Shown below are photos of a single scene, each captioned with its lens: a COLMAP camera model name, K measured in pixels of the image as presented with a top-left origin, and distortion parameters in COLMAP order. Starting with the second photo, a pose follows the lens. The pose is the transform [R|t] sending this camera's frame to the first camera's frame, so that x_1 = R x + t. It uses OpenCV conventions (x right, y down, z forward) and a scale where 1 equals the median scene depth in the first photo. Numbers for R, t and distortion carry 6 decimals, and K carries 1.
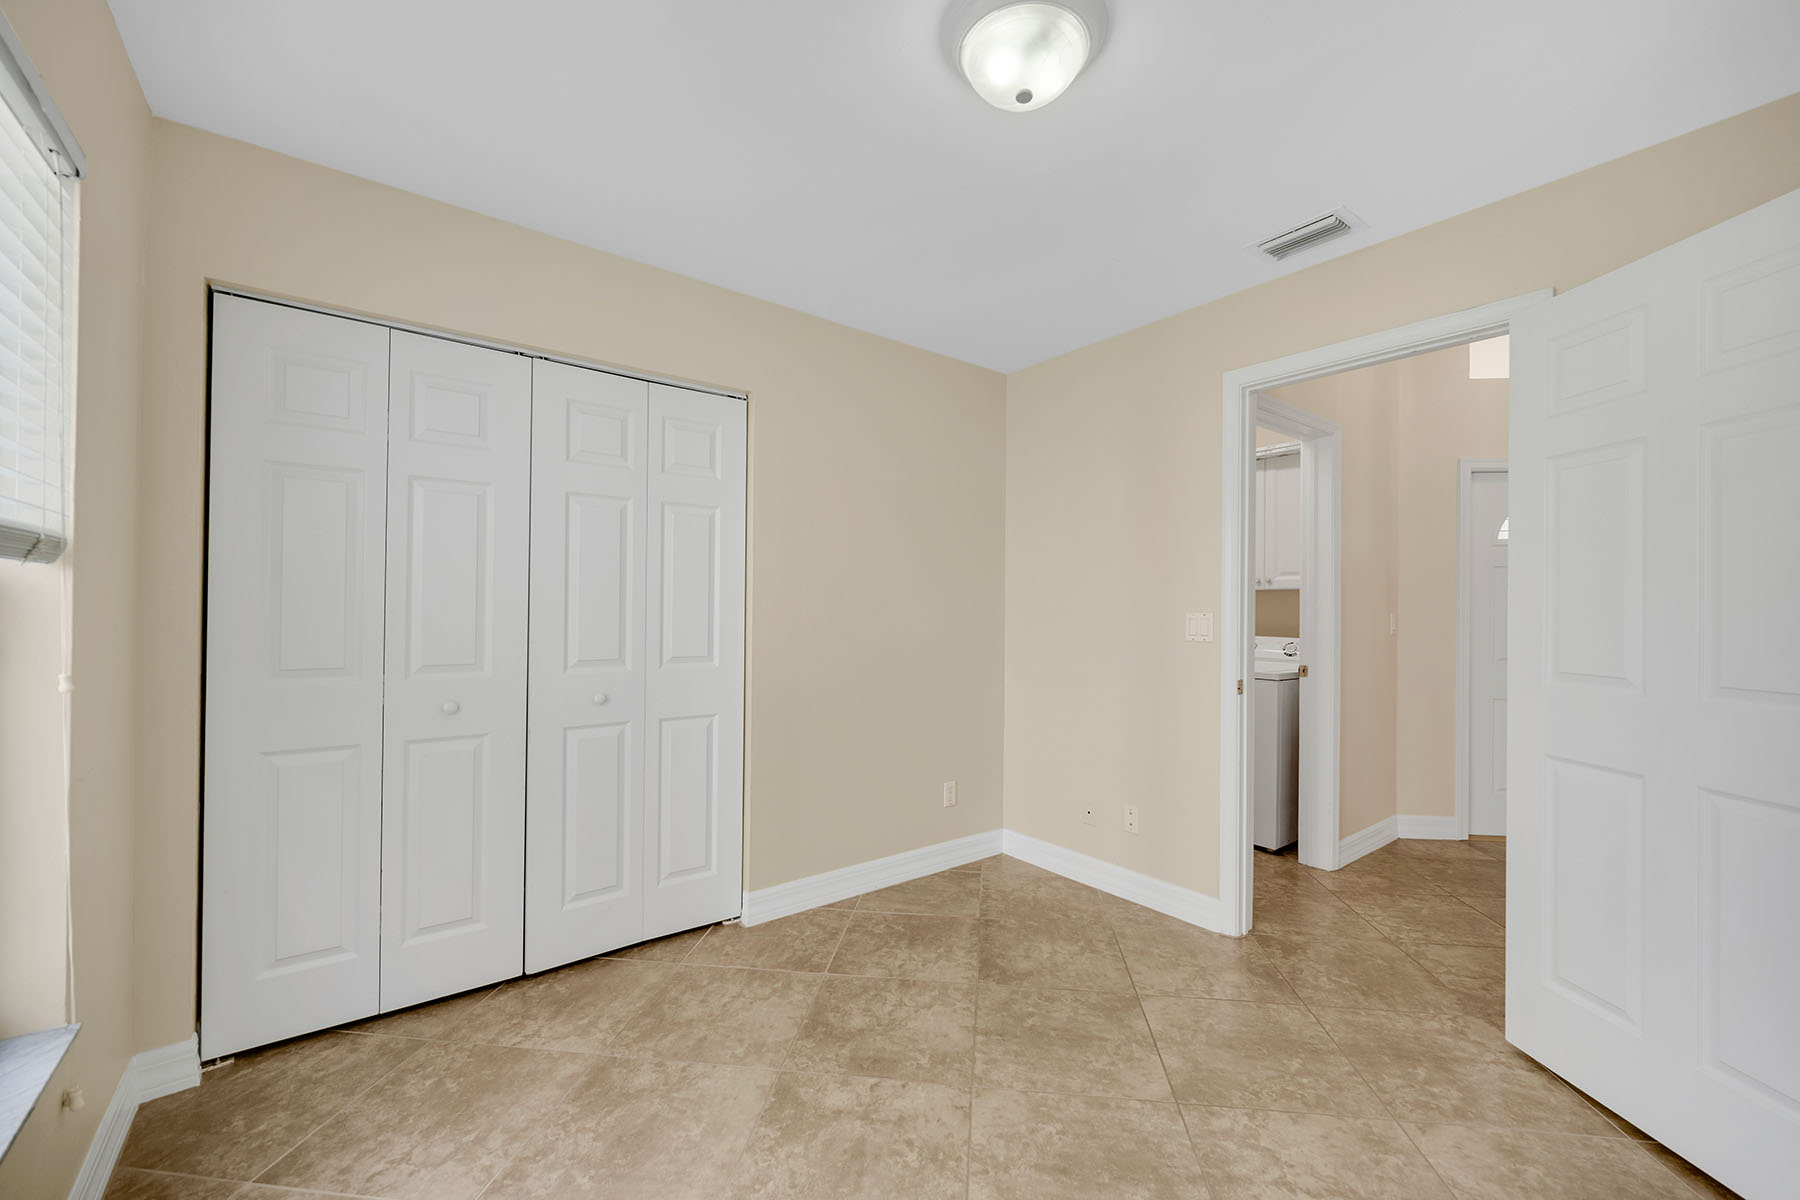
lens RADIAL K [[719.7, 0, 908.0], [0, 719.7, 604.0], [0, 0, 1]] dist [-0.001788, -0.000865]
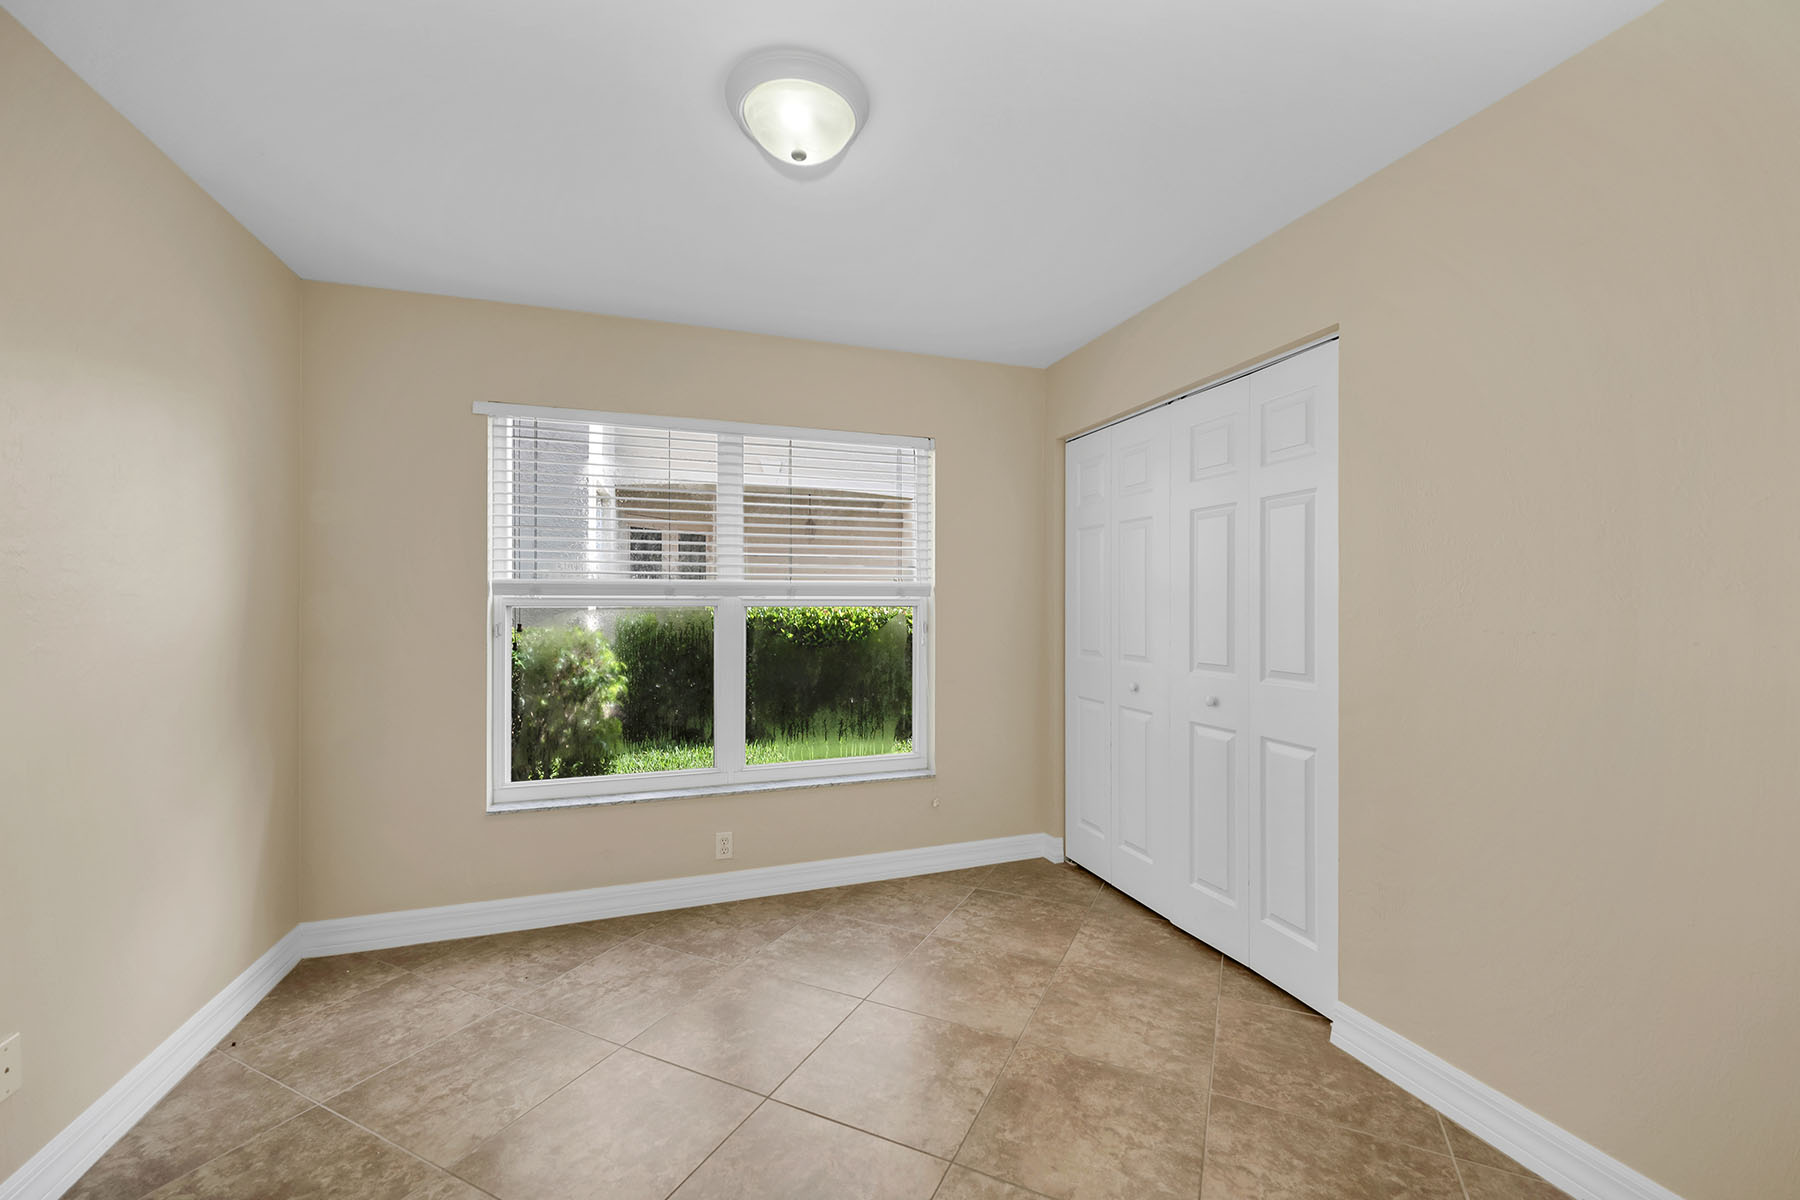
lens RADIAL K [[719.2, 0, 903.5], [0, 719.2, 603.2], [0, 0, 1]] dist [0.000050, 0.000128]
pose [[-0.328051, -0.011462, -0.944590, 0.826681], [0.003001, 0.999909, -0.013175, 0.003289], [0.944655, -0.007157, -0.327987, 1.084645]]
